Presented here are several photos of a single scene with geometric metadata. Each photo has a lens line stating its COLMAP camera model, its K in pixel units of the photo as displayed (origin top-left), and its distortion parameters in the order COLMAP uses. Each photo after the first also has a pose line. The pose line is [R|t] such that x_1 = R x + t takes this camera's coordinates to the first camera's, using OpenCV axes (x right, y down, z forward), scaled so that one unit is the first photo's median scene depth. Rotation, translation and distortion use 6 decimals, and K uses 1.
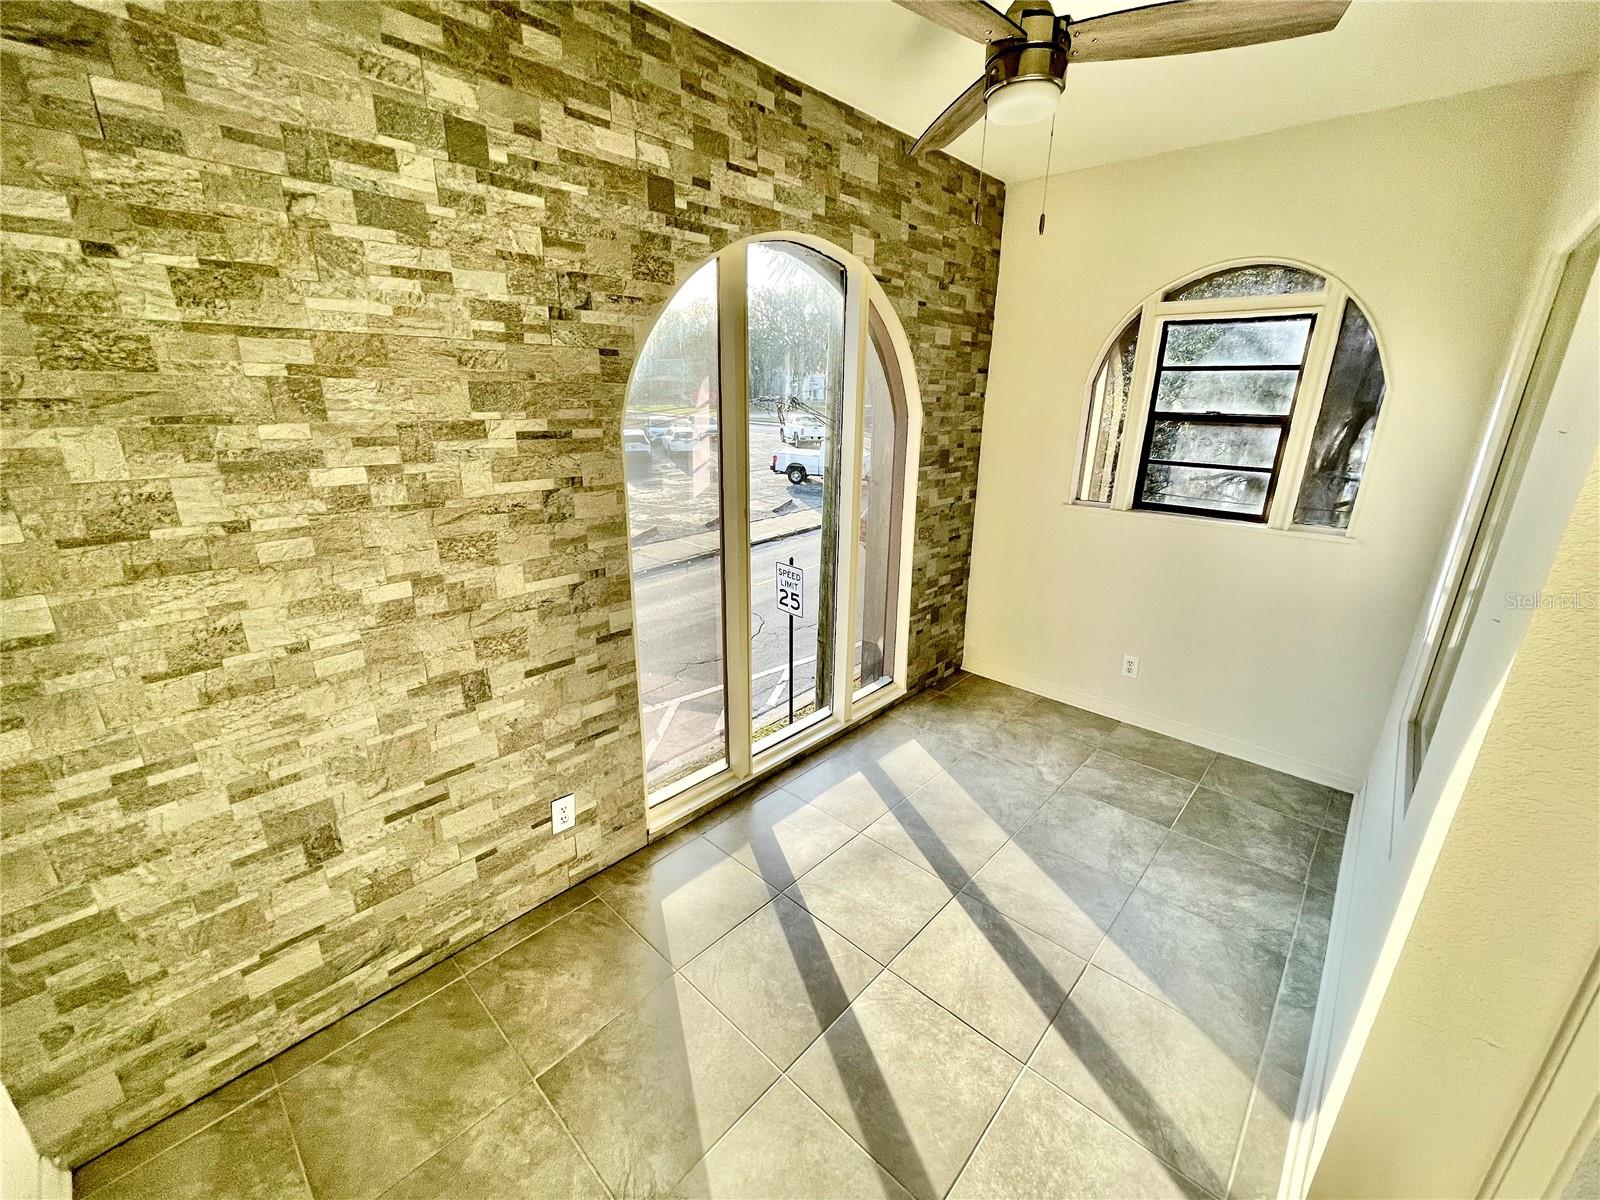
lens RADIAL K [[649.0, 0, 798.4], [0, 649.0, 601.3], [0, 0, 1]] dist [-0.001499, -0.000063]
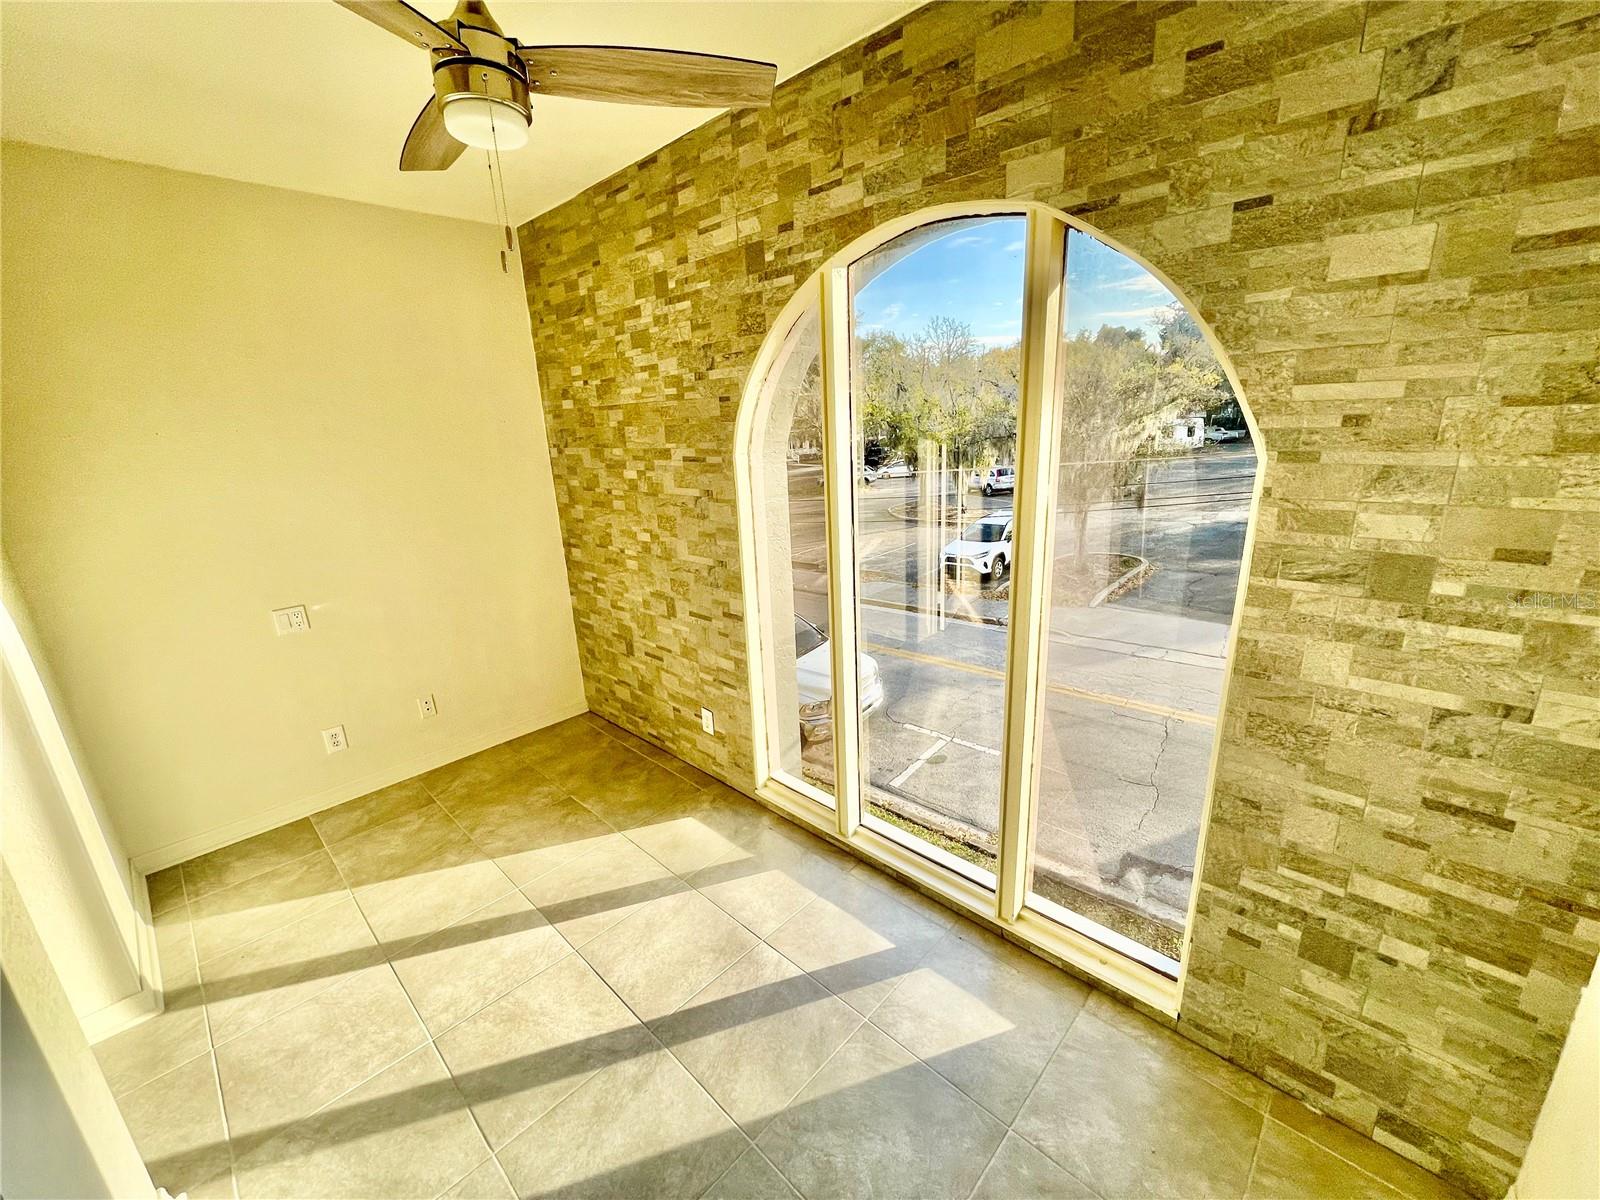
lens RADIAL K [[649.0, 0, 798.4], [0, 649.0, 601.3], [0, 0, 1]] dist [-0.001499, -0.000063]
pose [[-0.015149, 0.264161, -0.964360, 1.067100], [-0.264108, 0.929160, 0.258668, -0.385096], [0.964374, 0.258614, 0.055691, 1.183679]]
